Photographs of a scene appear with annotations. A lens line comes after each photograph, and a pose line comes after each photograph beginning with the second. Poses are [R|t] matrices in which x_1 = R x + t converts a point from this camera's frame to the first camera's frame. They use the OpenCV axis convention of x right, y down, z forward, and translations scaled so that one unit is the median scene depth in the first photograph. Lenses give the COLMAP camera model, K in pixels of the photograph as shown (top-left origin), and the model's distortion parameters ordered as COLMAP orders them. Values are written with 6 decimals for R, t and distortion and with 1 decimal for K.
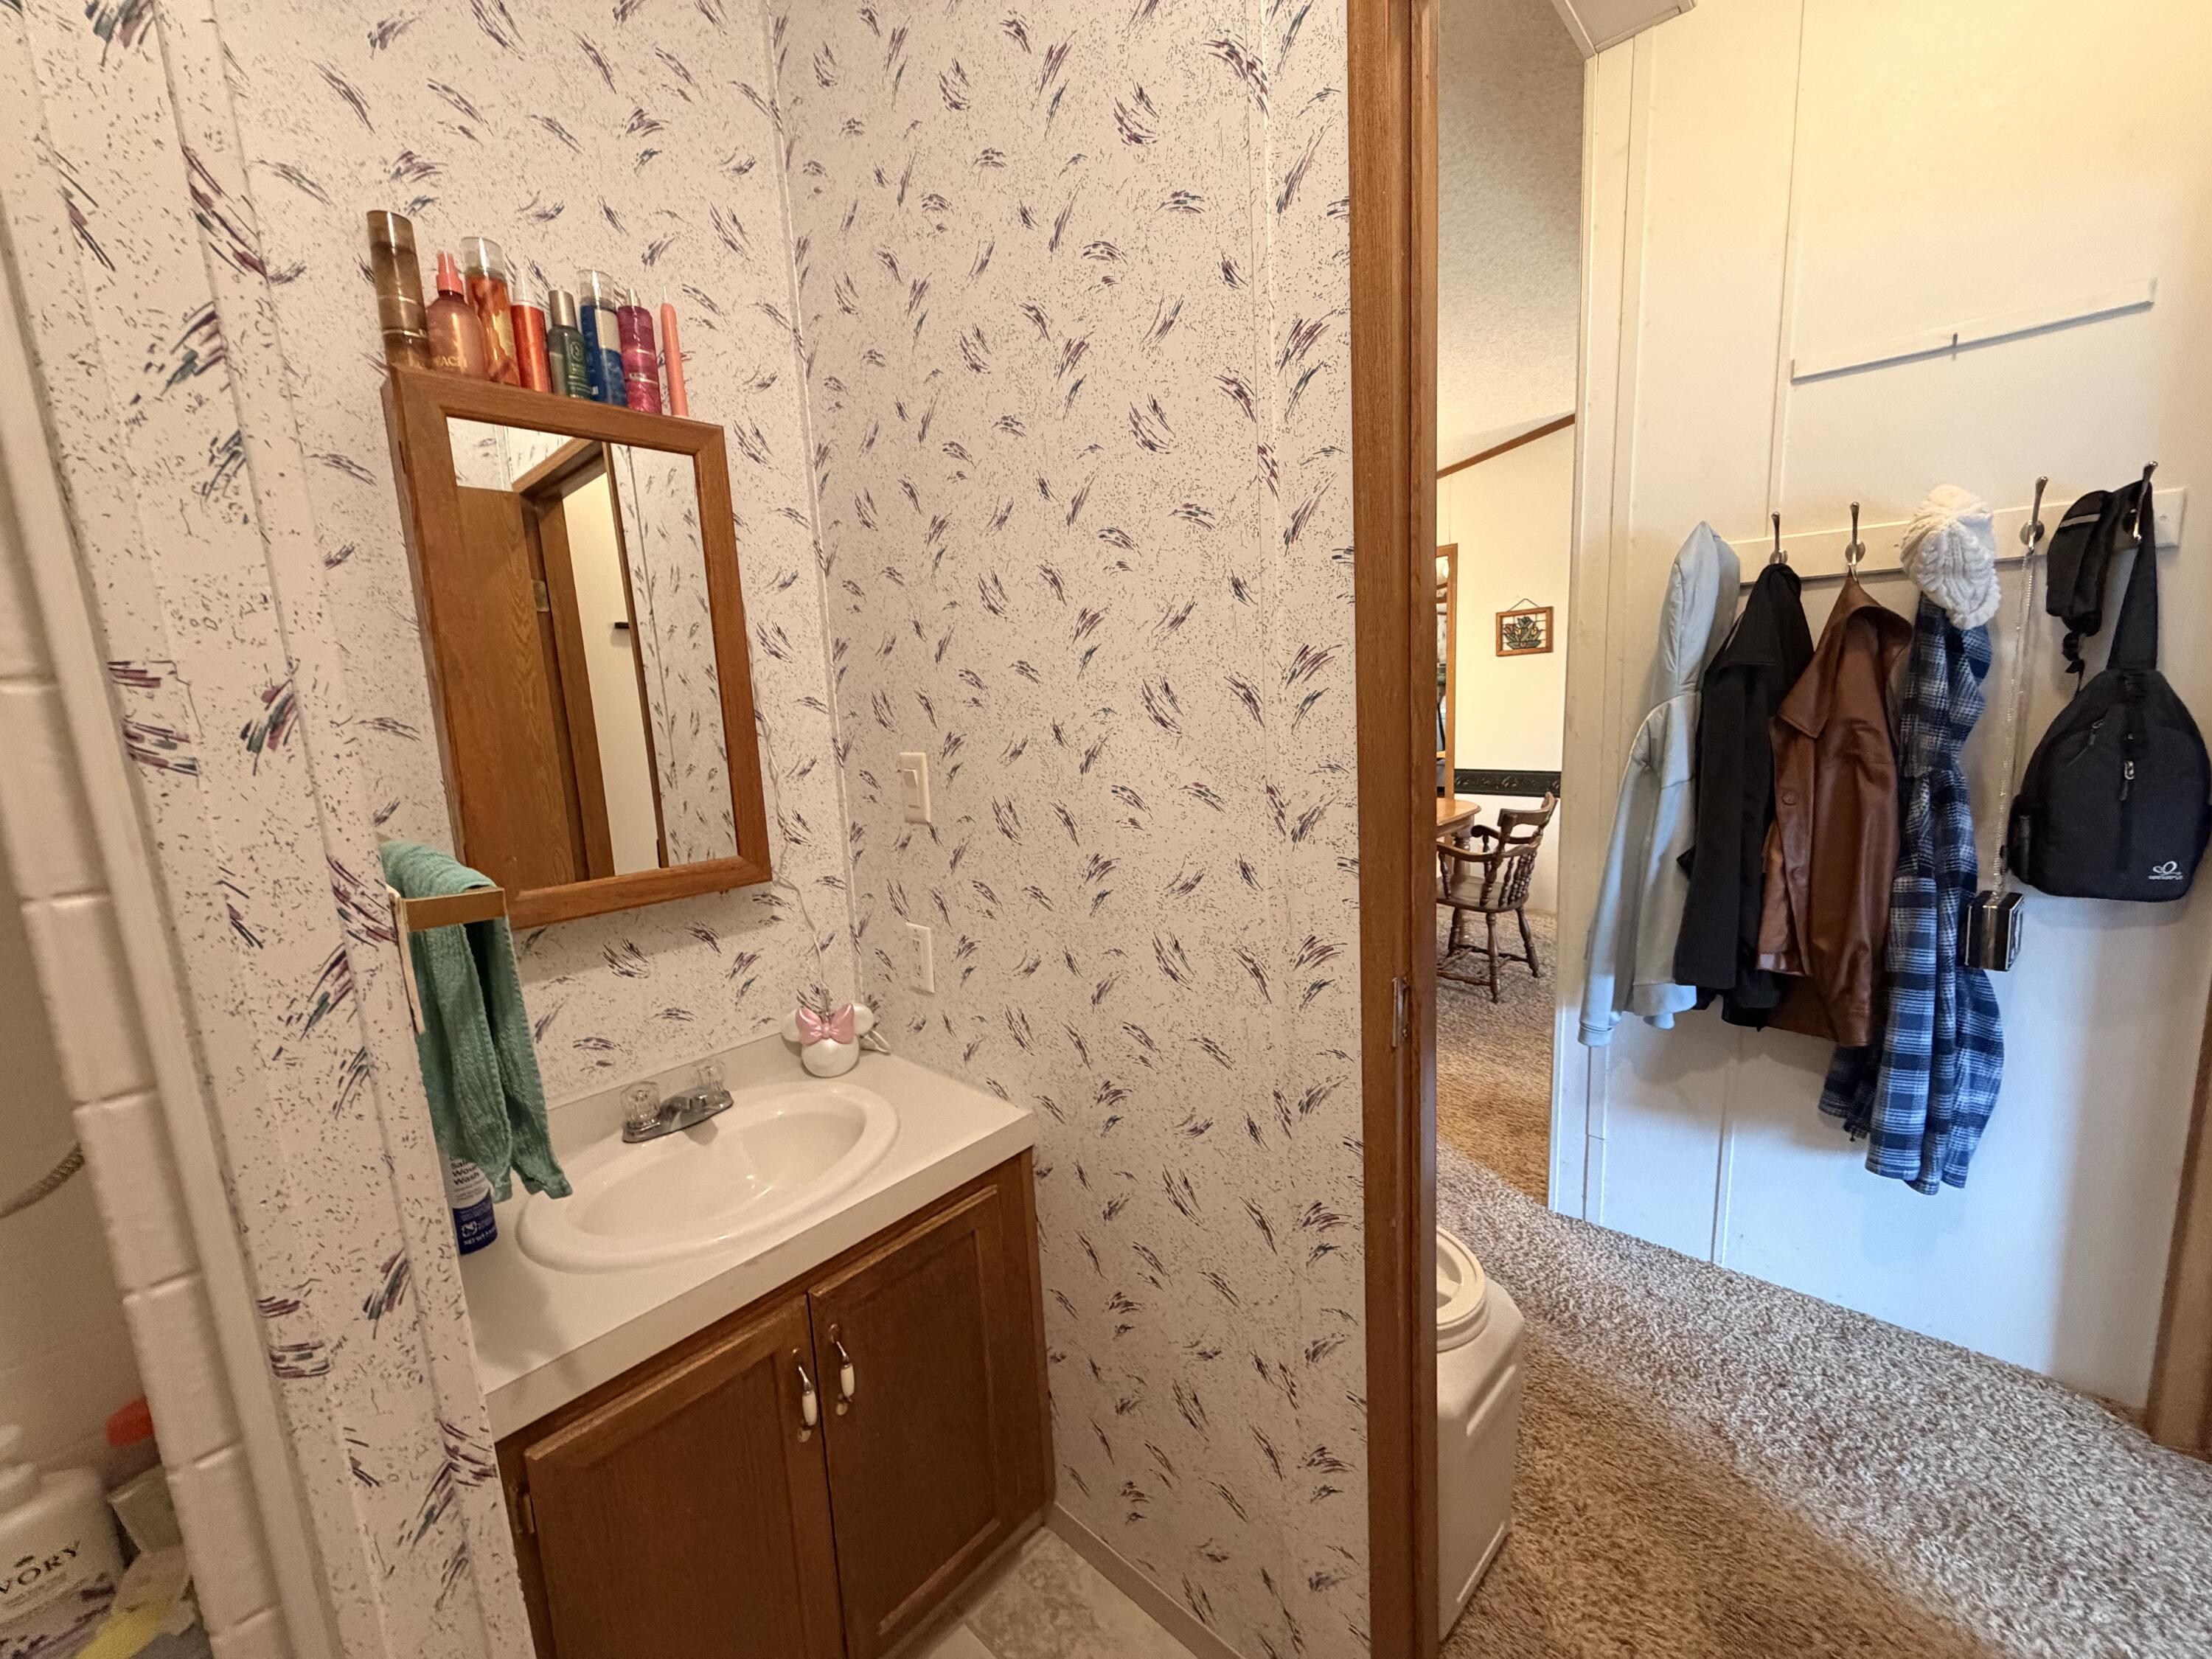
lens RADIAL K [[880.2, 0, 1099.7], [0, 880.2, 828.0], [0, 0, 1]] dist [-0.002420, 0.000160]
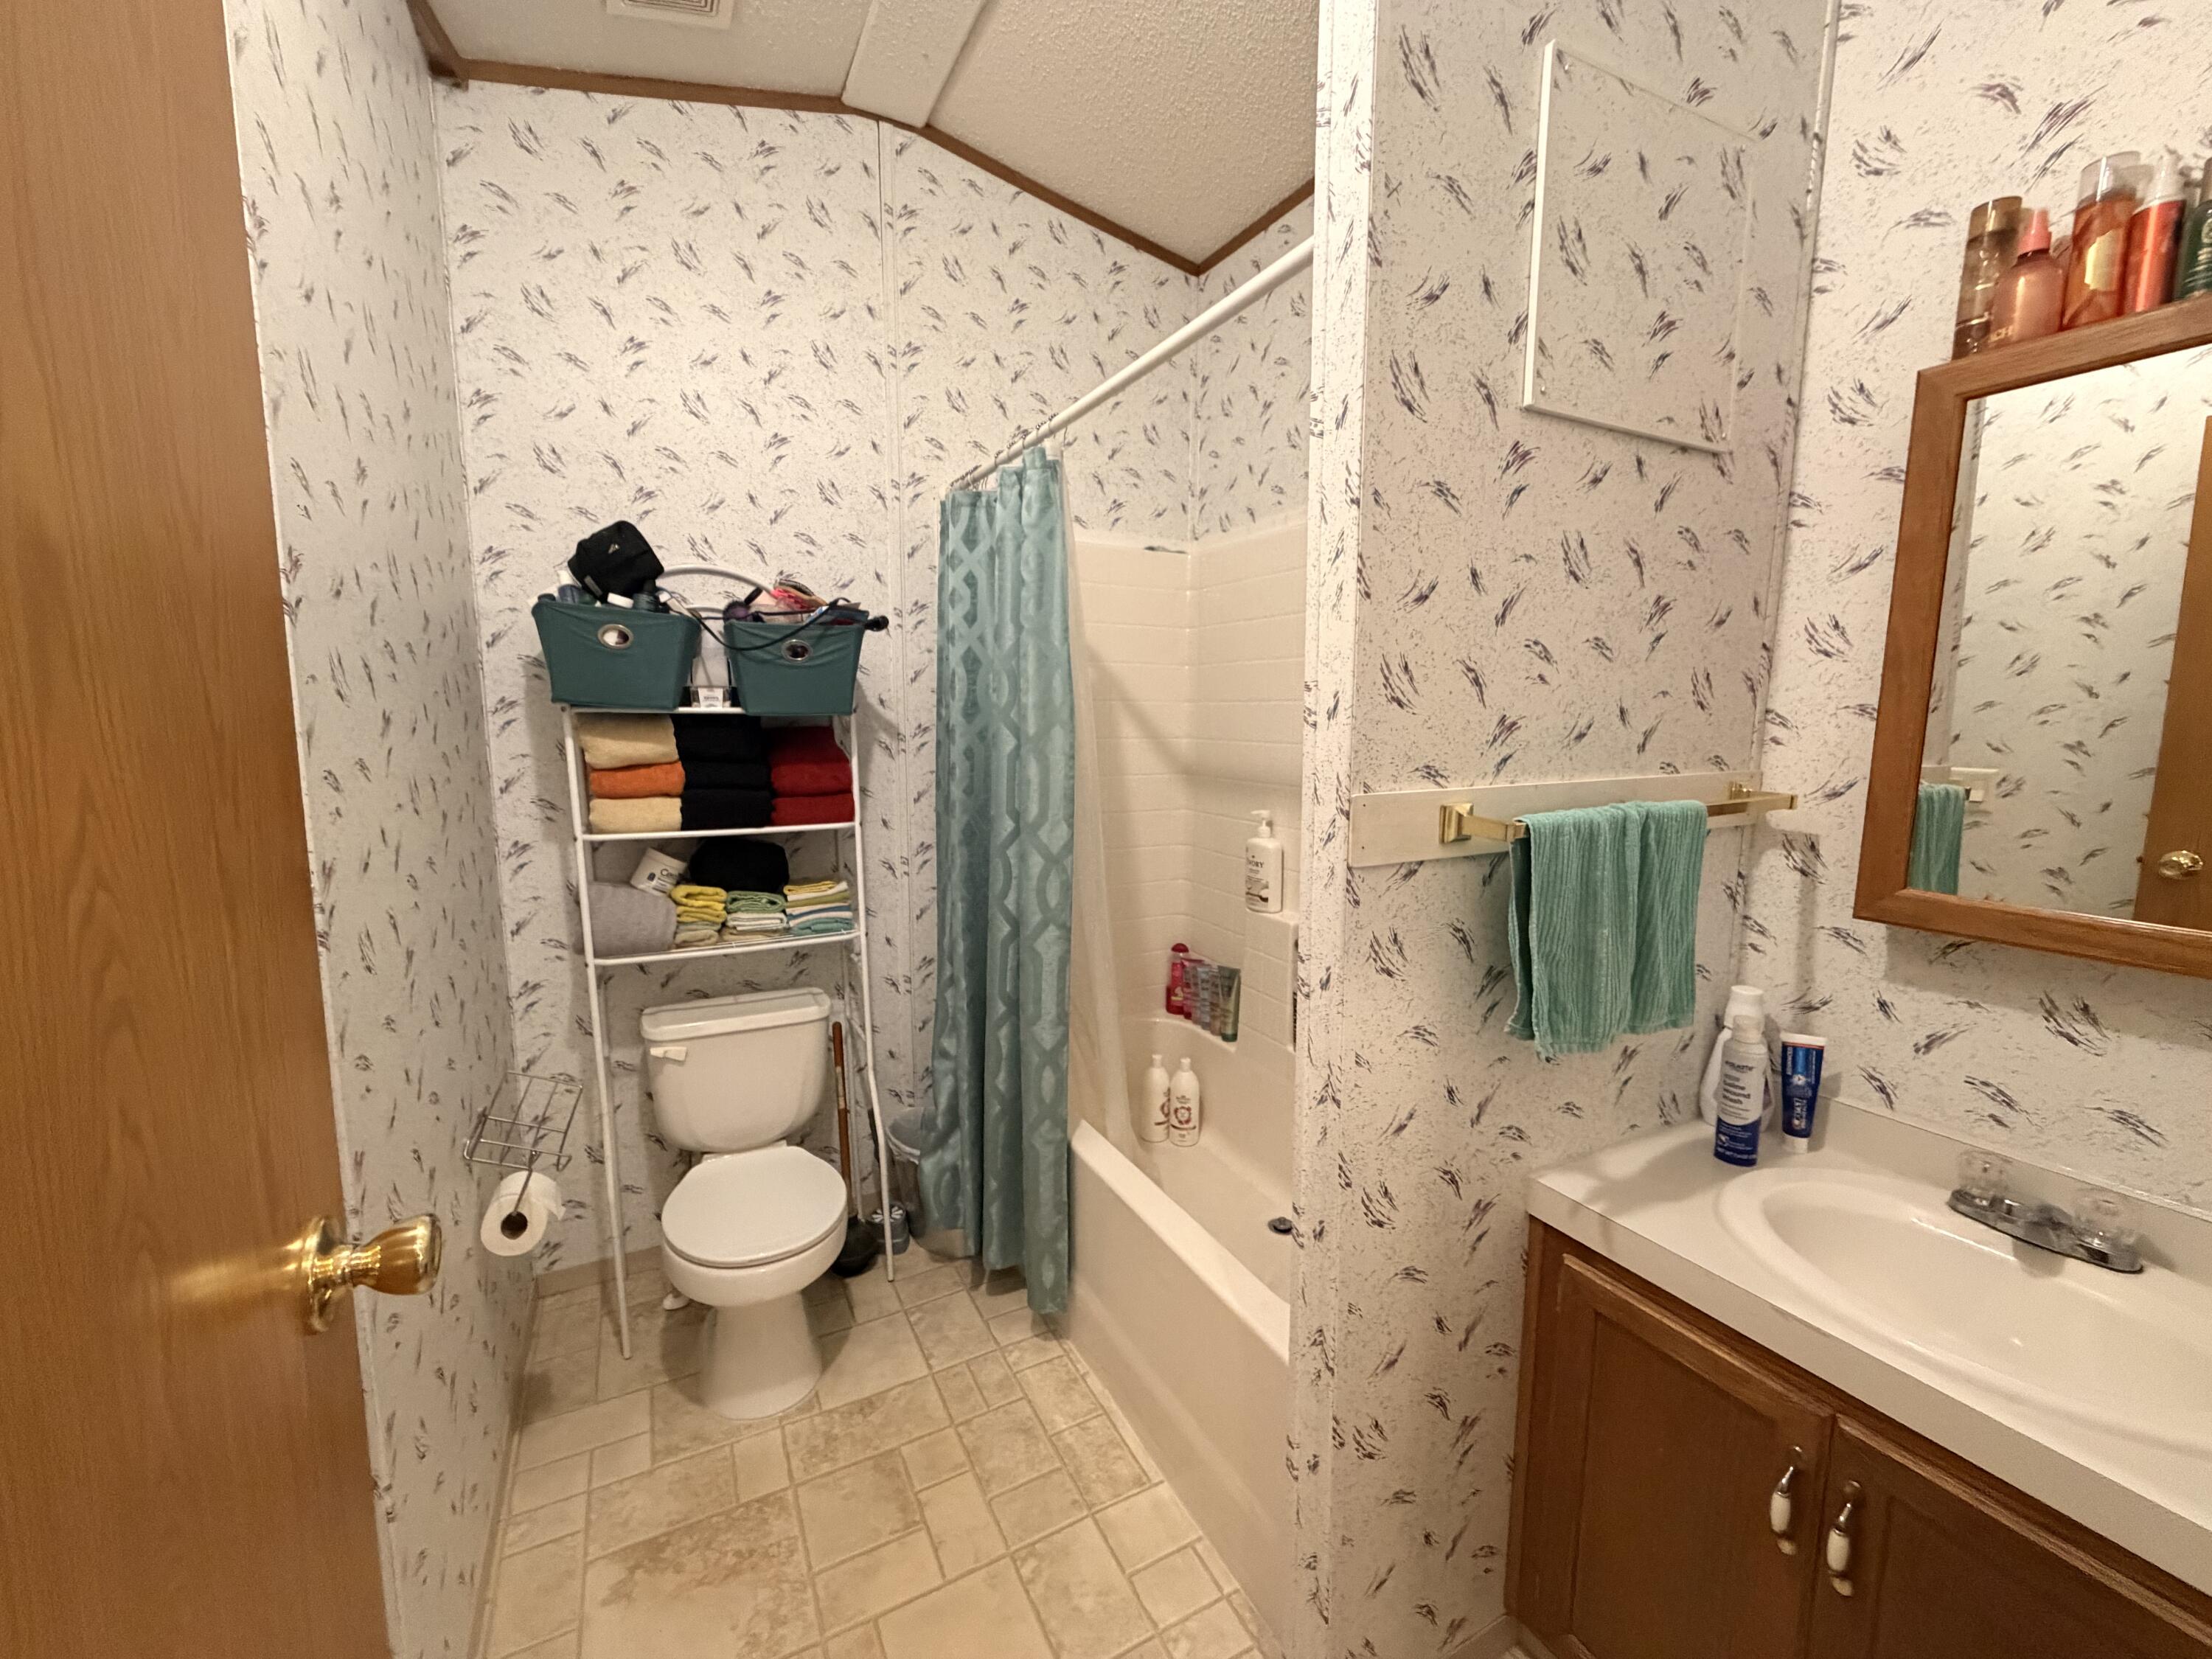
lens RADIAL K [[880.2, 0, 1101.5], [0, 880.2, 826.7], [0, 0, 1]] dist [-0.002420, 0.000160]
pose [[-0.332353, 0.175553, -0.926673, 1.427424], [-0.129429, 0.964740, 0.229185, -0.273164], [0.934232, 0.196109, -0.297912, 1.209415]]
